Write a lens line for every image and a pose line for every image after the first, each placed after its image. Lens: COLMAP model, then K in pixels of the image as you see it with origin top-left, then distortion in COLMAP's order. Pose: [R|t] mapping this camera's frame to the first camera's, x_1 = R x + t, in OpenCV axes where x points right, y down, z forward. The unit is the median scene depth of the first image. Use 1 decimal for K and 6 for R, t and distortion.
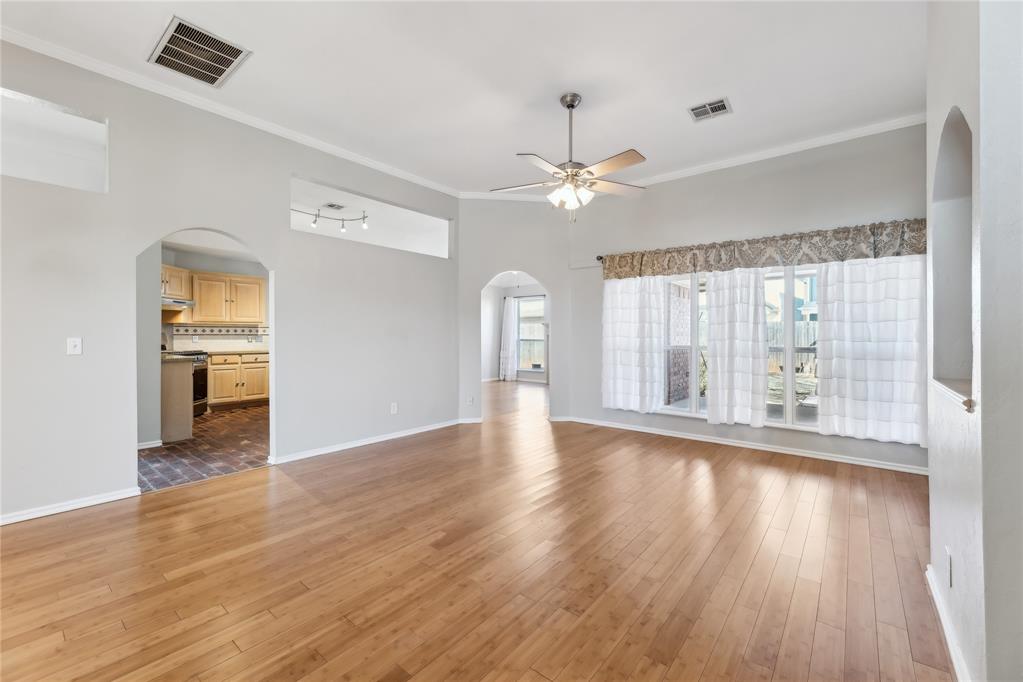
lens RADIAL K [[421.8, 0, 509.8], [0, 421.8, 334.6], [0, 0, 1]] dist [-0.001312, -0.000708]
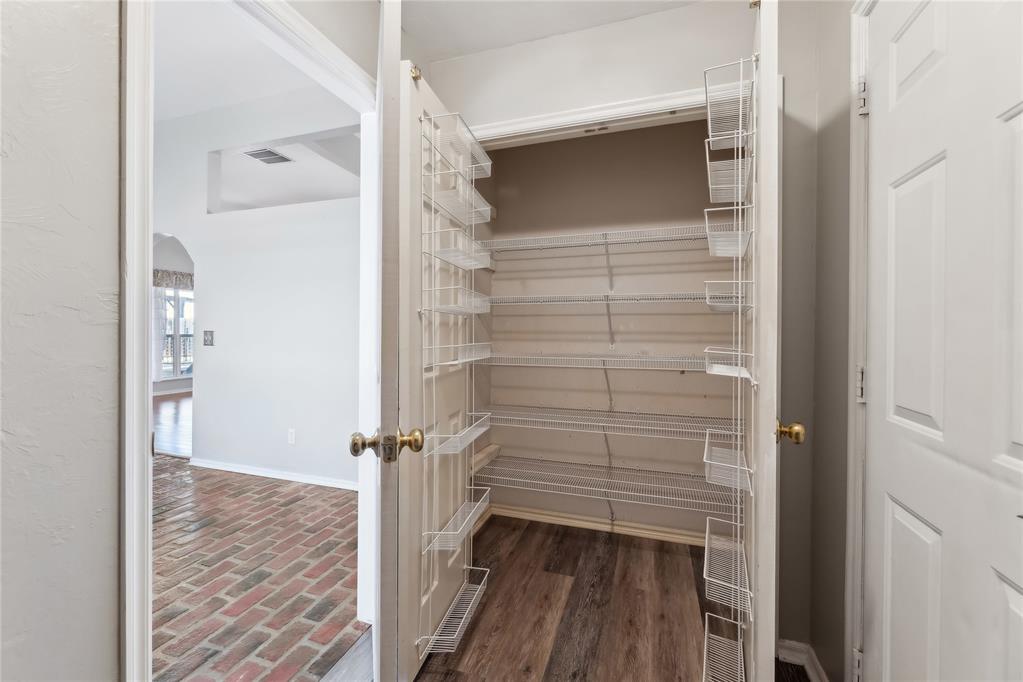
lens RADIAL K [[421.8, 0, 505.4], [0, 421.8, 334.5], [0, 0, 1]] dist [-0.001312, -0.000708]
pose [[-0.344887, -0.012575, 0.938560, -1.633291], [-0.009656, 0.999905, 0.009848, -0.001066], [-0.938595, -0.005666, -0.344976, 0.438538]]
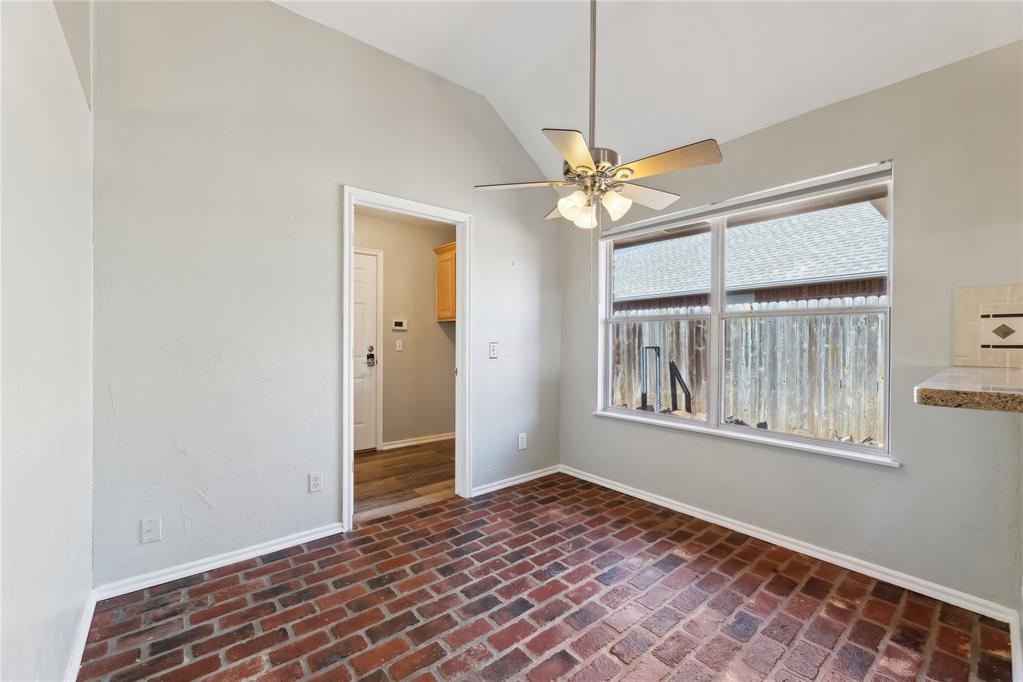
lens RADIAL K [[421.8, 0, 517.4], [0, 421.8, 339.6], [0, 0, 1]] dist [-0.001312, -0.000708]
pose [[-0.176780, -0.005317, -0.984236, -0.700175], [-0.007682, 0.999962, -0.004022, 0.000242], [0.984220, 0.006850, -0.176814, 0.756673]]
